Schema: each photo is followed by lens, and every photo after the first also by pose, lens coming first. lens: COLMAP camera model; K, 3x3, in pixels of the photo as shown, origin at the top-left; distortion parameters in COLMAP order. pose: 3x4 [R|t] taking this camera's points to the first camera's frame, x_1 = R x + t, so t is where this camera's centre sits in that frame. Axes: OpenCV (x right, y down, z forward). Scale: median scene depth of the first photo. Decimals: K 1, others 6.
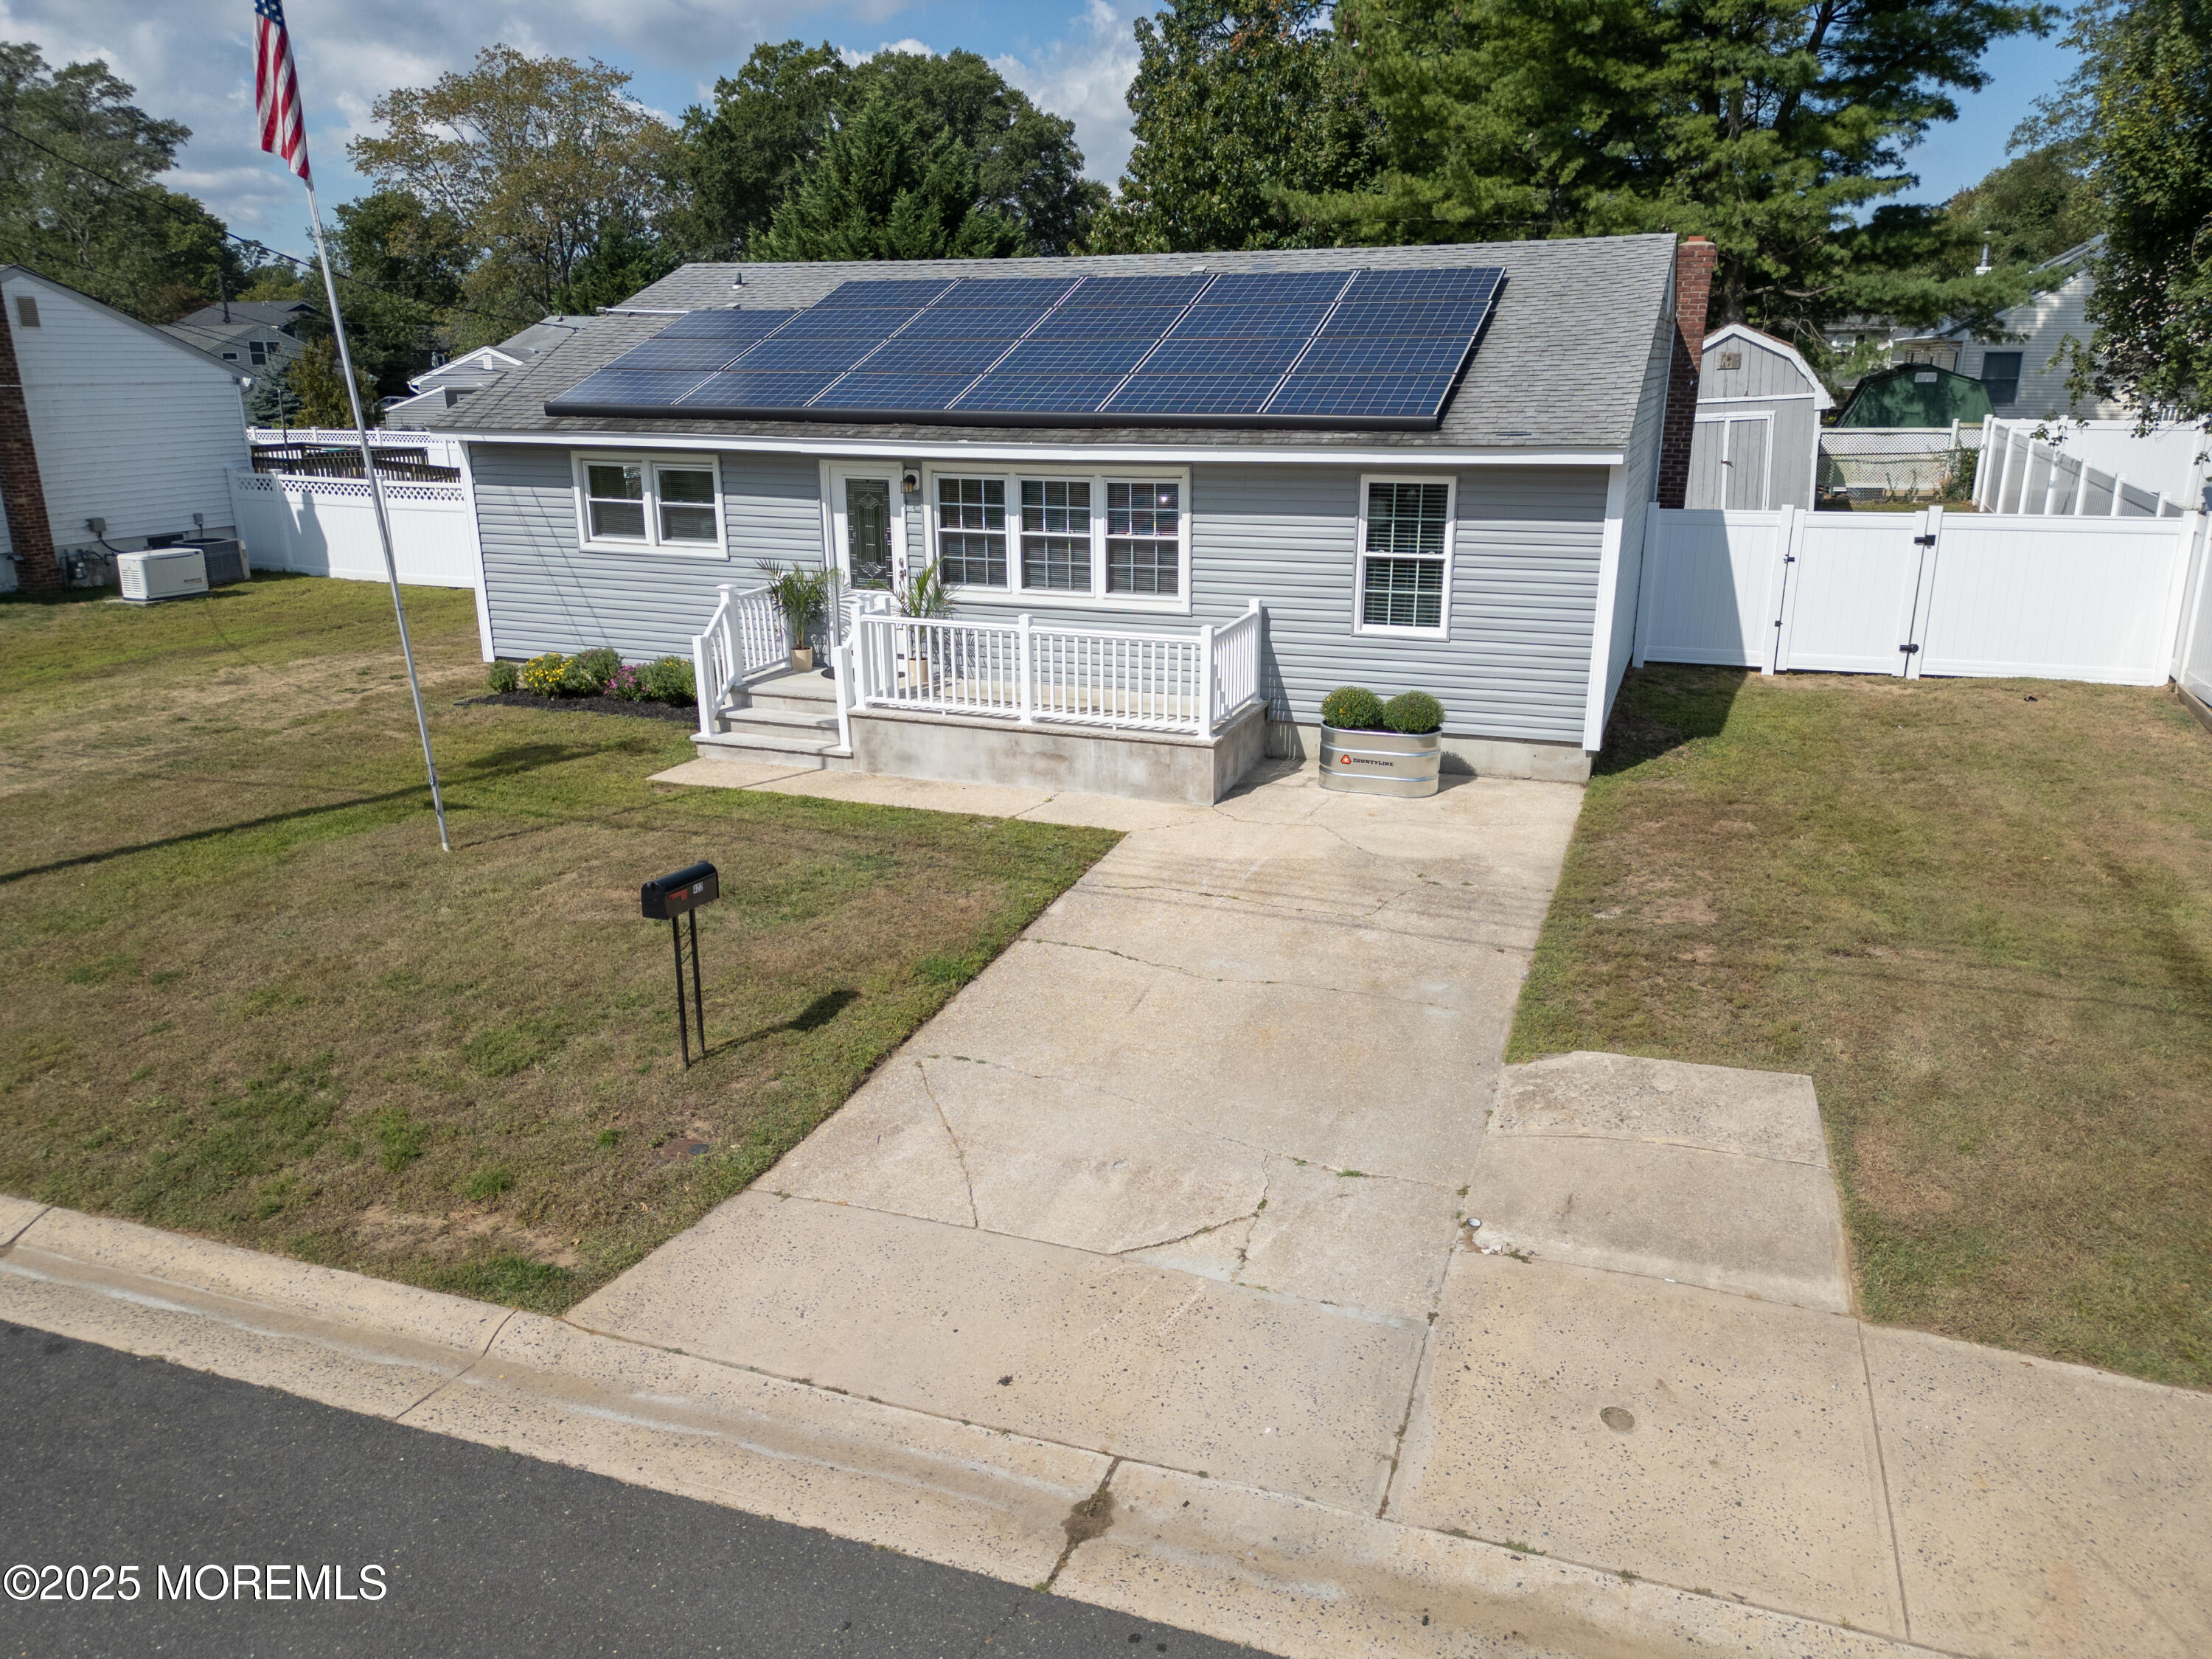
lens RADIAL K [[1553.3, 0, 1113.0], [0, 1553.3, 826.5], [0, 0, 1]] dist [0.069628, -0.068456]
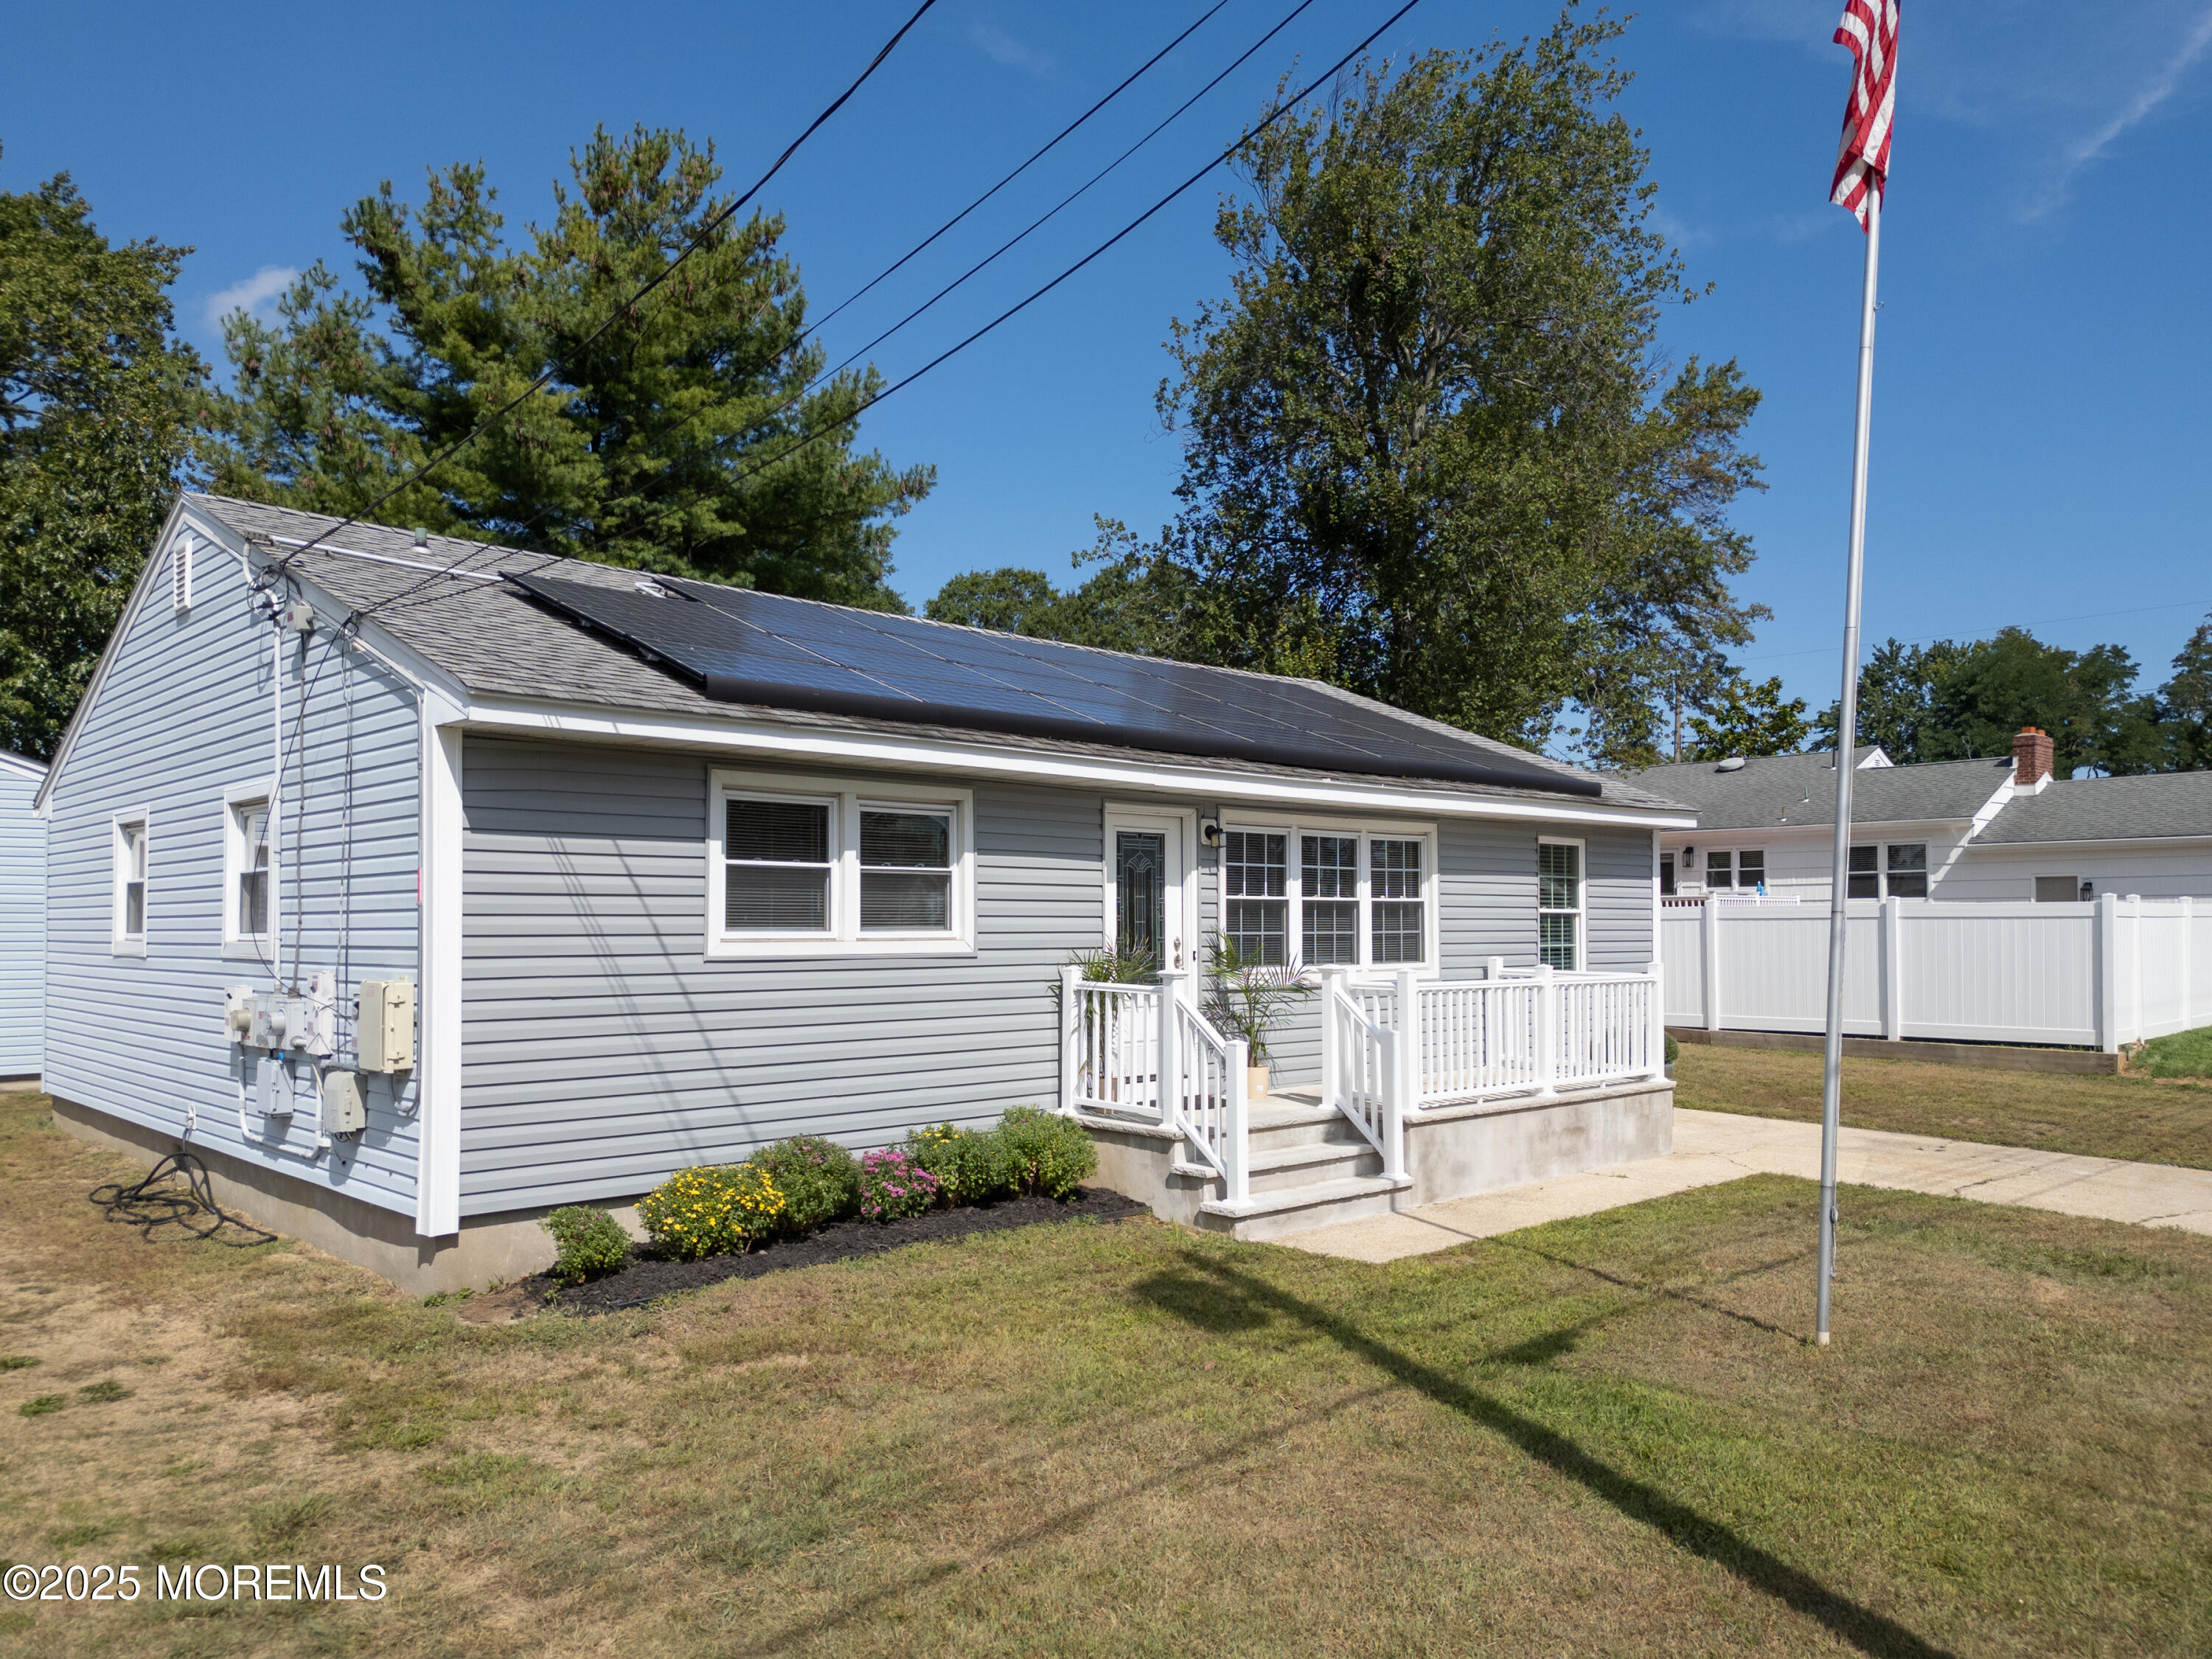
lens RADIAL K [[1599.0, 0, 1112.5], [0, 1599.0, 881.3], [0, 0, 1]] dist [0.075512, -0.080794]
pose [[0.427241, 0.028518, 0.903688, -0.874719], [0.260387, 0.953275, -0.153187, -0.098605], [-0.865831, 0.300756, 0.399852, 0.773368]]
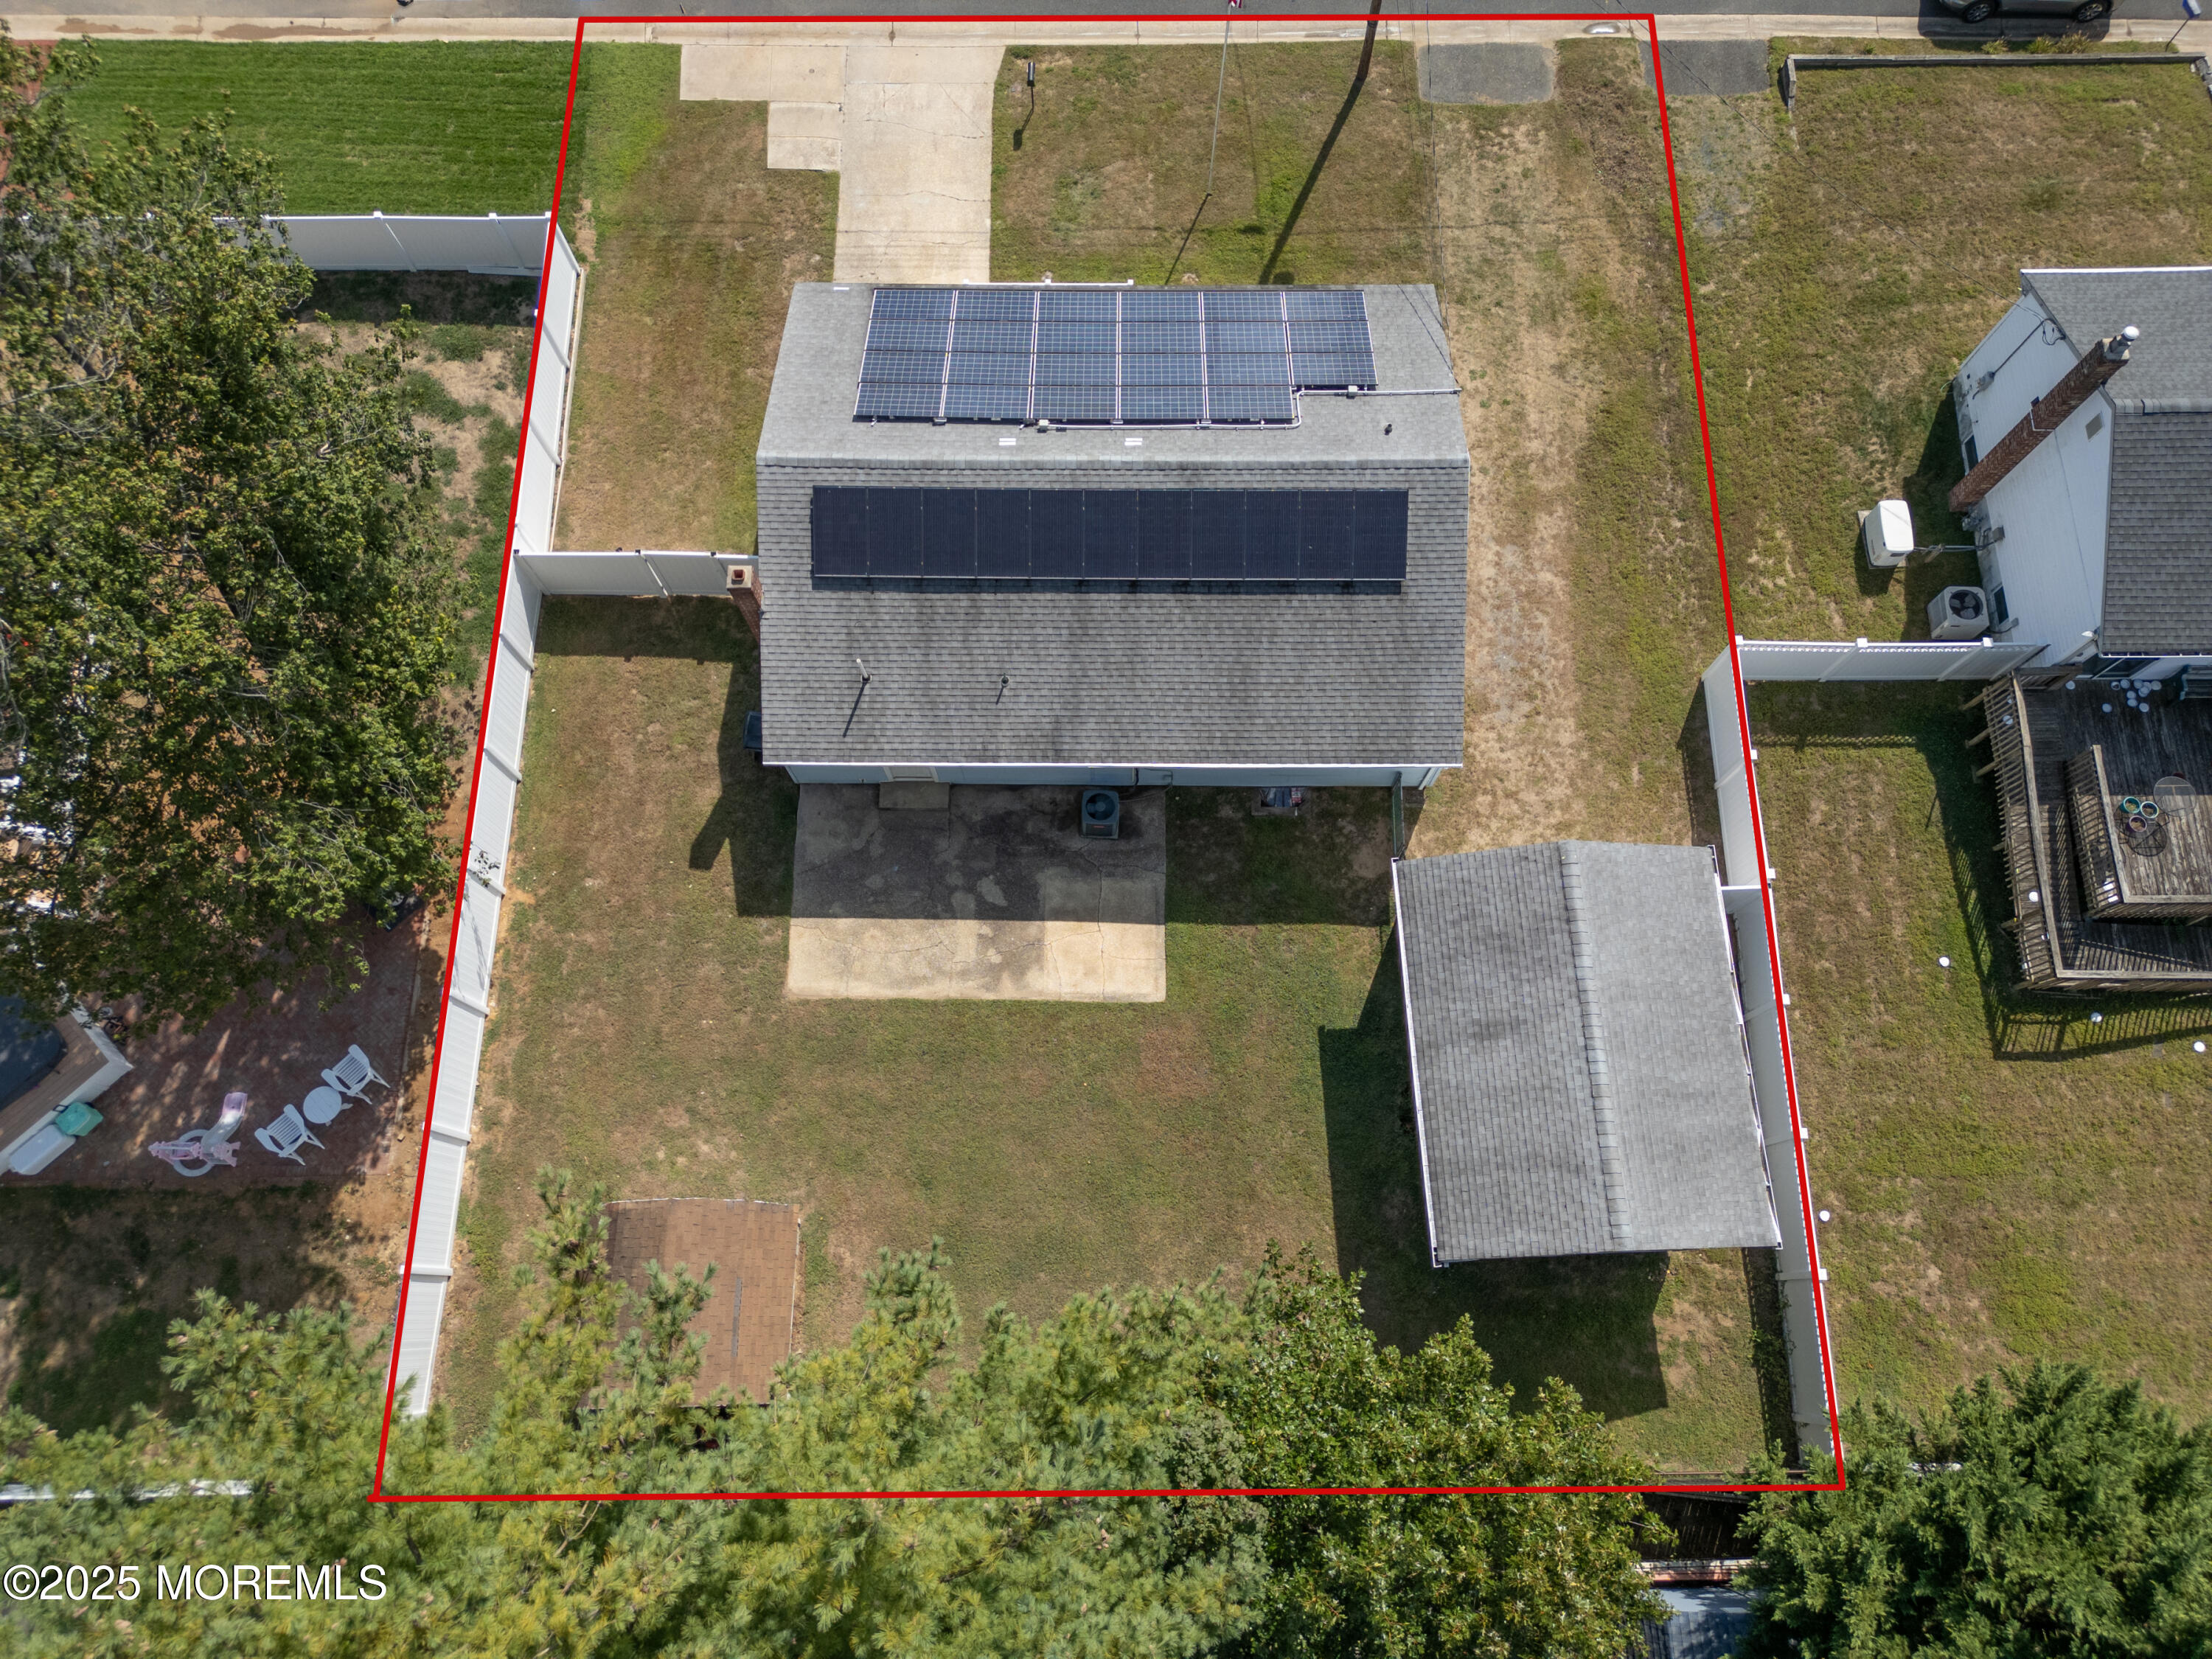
lens RADIAL K [[1553.3, 0, 1113.0], [0, 1553.3, 826.5], [0, 0, 1]] dist [0.069628, -0.068456]
pose [[-0.934121, 0.343216, -0.098087, 0.336160], [-0.095178, 0.025354, 0.995137, -2.270444], [0.344034, 0.938914, 0.008983, 1.642276]]
